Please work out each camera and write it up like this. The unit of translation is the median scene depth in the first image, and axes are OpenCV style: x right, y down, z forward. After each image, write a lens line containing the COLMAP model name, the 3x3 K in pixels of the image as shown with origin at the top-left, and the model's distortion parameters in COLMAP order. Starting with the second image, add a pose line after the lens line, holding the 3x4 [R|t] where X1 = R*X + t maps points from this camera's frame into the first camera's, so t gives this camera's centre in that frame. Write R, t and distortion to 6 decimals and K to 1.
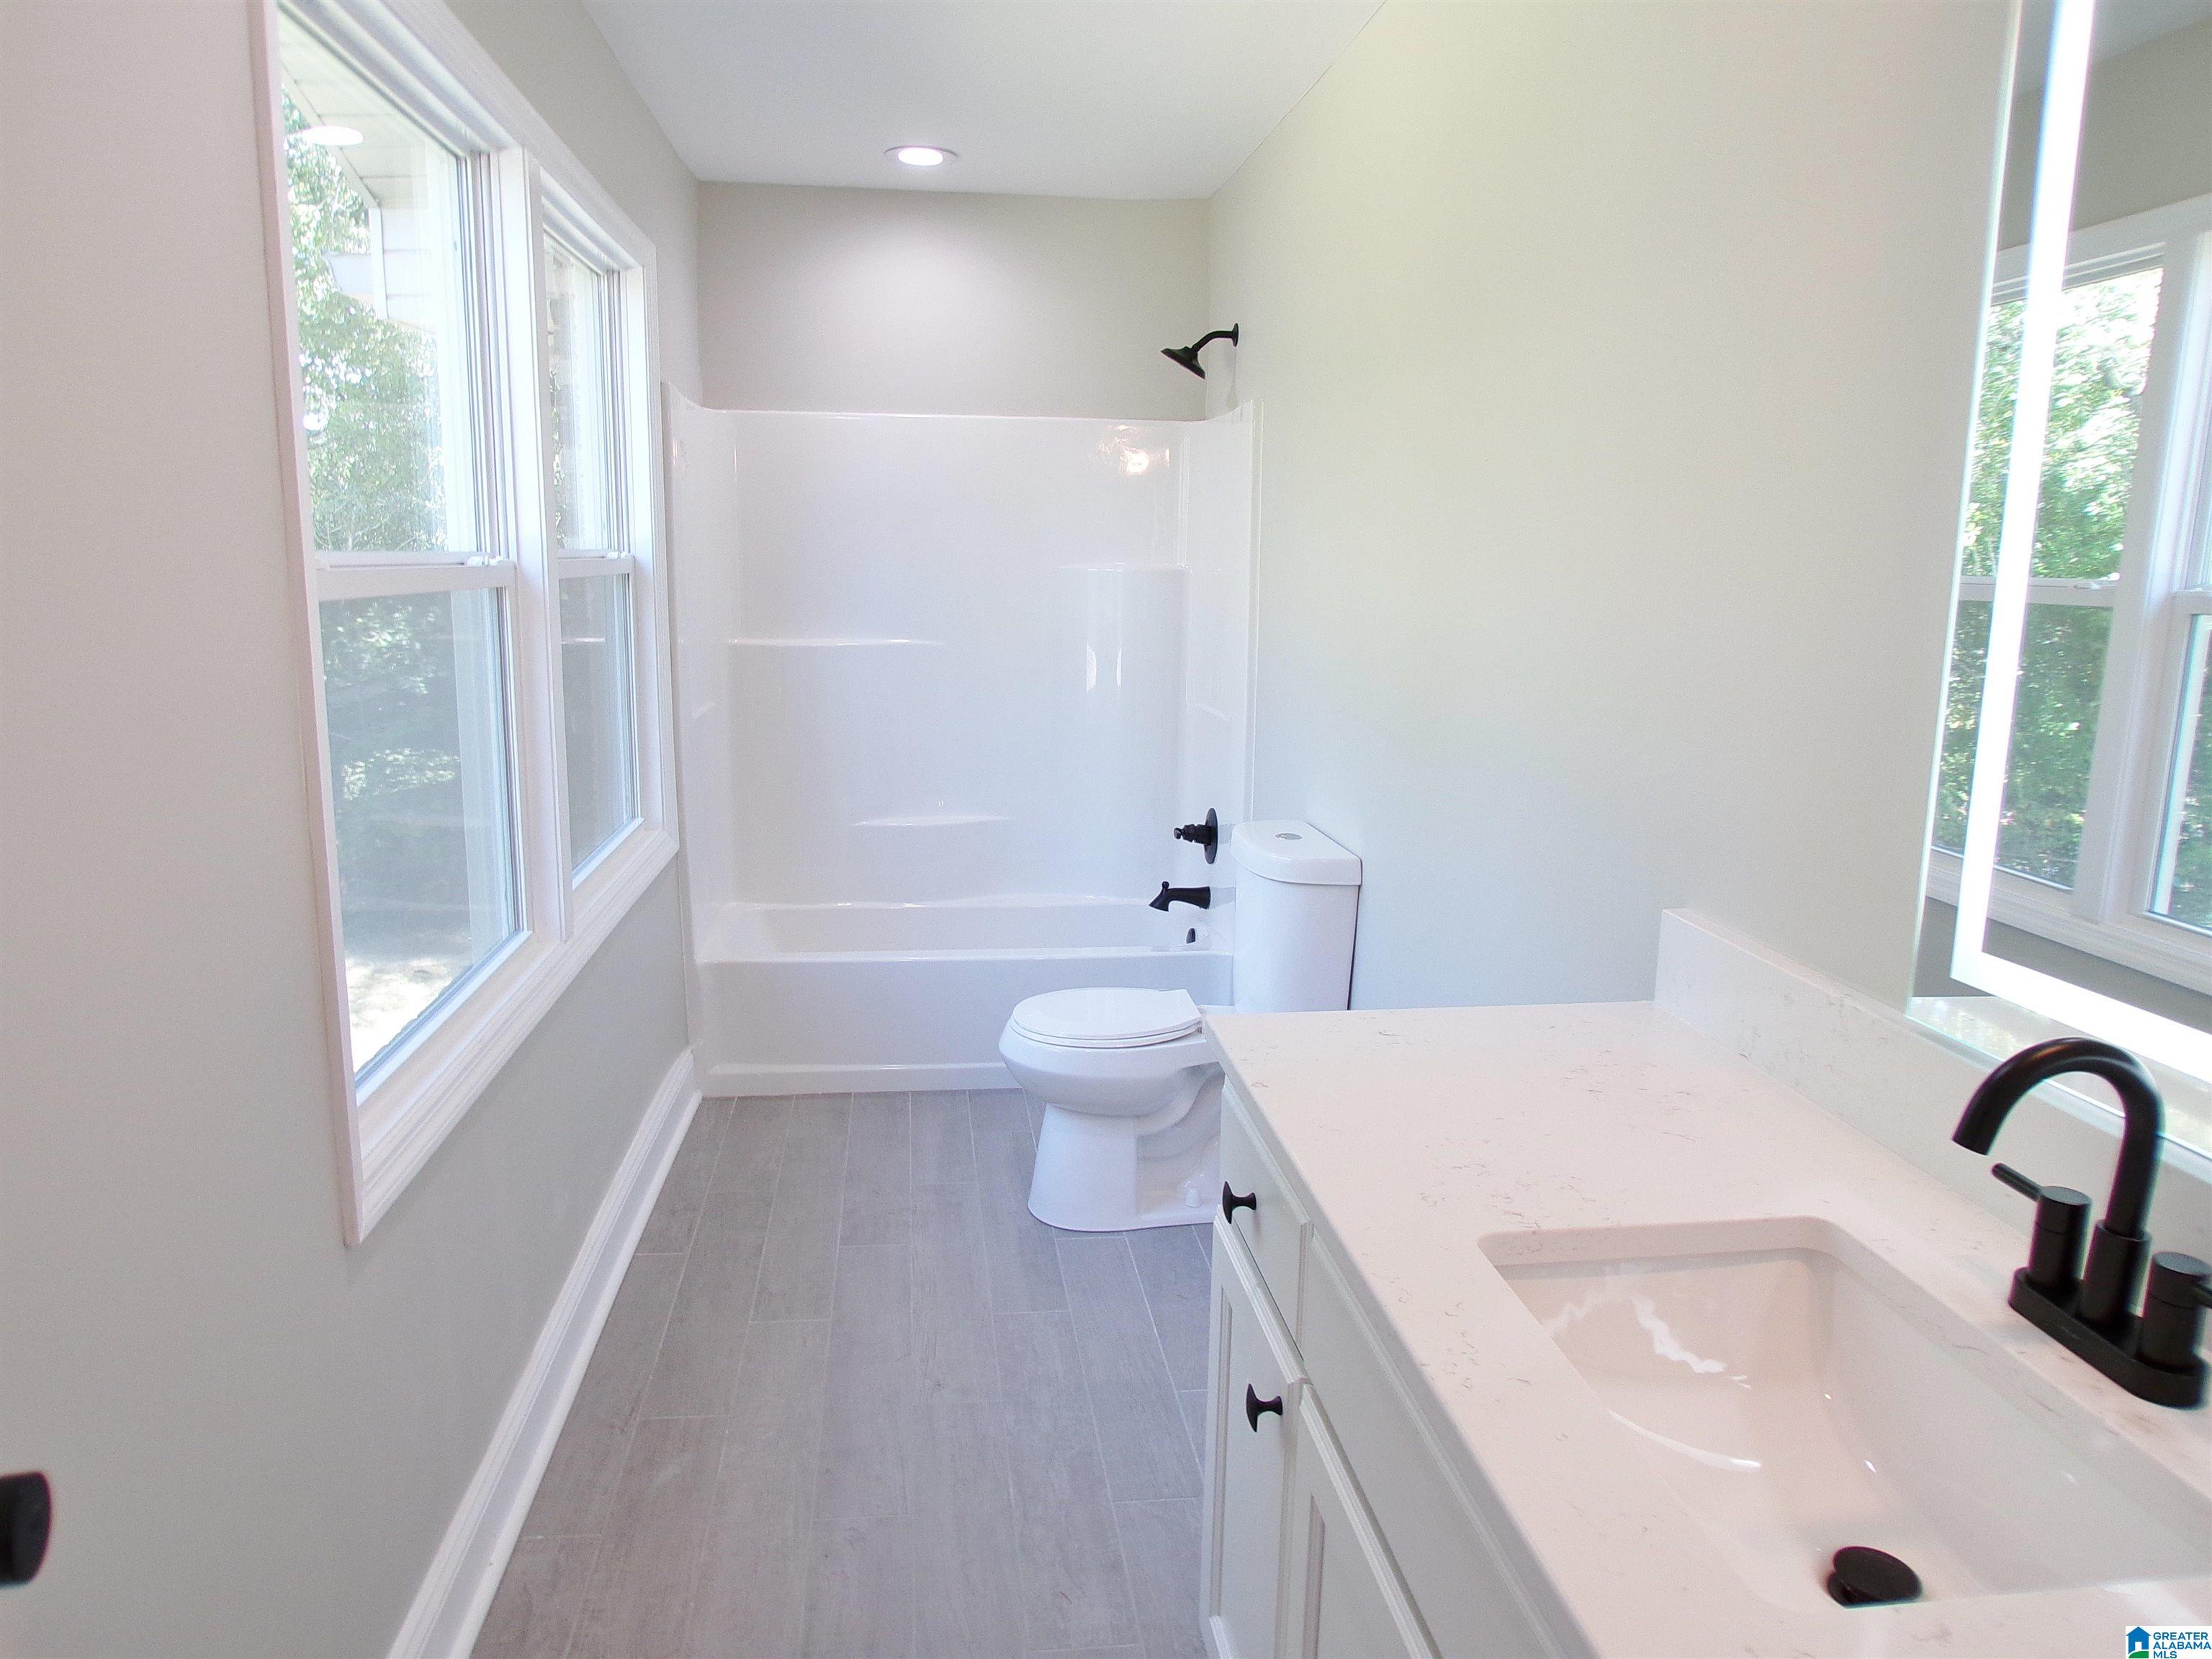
lens RADIAL K [[1478.2, 0, 1097.5], [0, 1478.2, 829.1], [0, 0, 1]] dist [-0.049378, 0.021369]
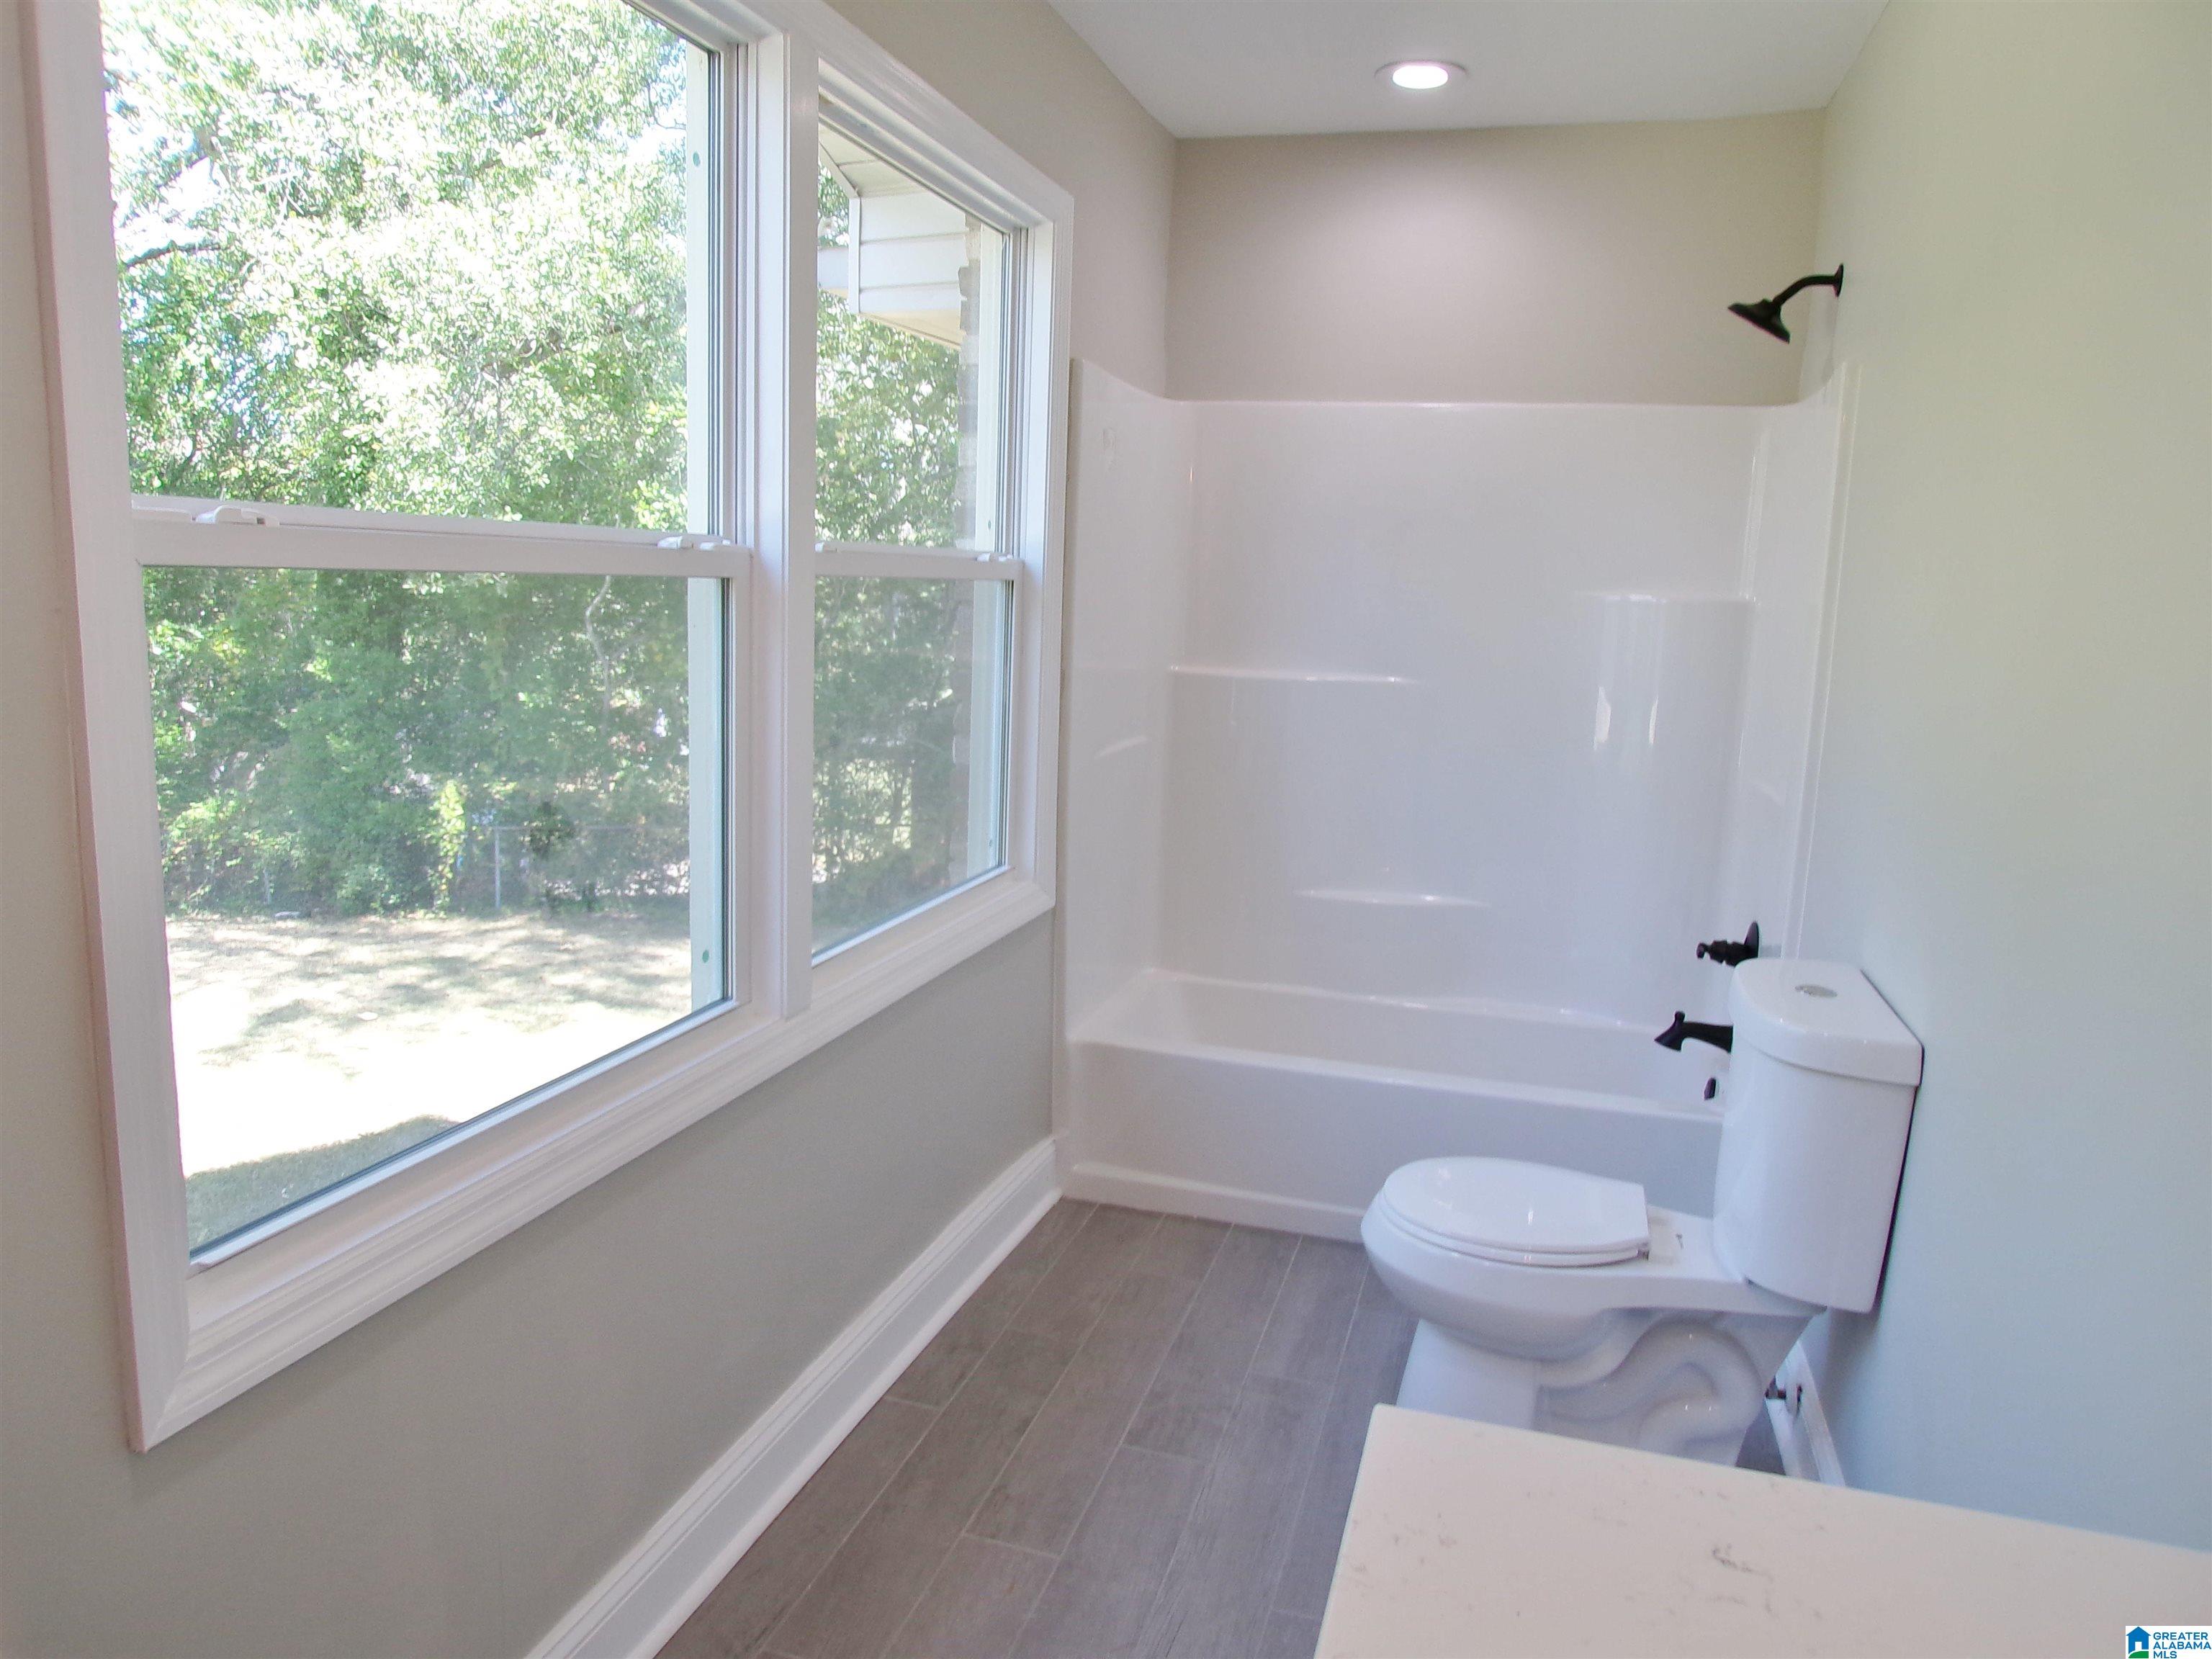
lens RADIAL K [[1478.2, 0, 1106.5], [0, 1478.2, 834.7], [0, 0, 1]] dist [-0.049378, 0.021369]
pose [[0.912988, 0.087835, -0.398419, 0.077105], [-0.097337, 0.995245, -0.003640, -0.026159], [0.396204, 0.042104, 0.917196, 0.216237]]
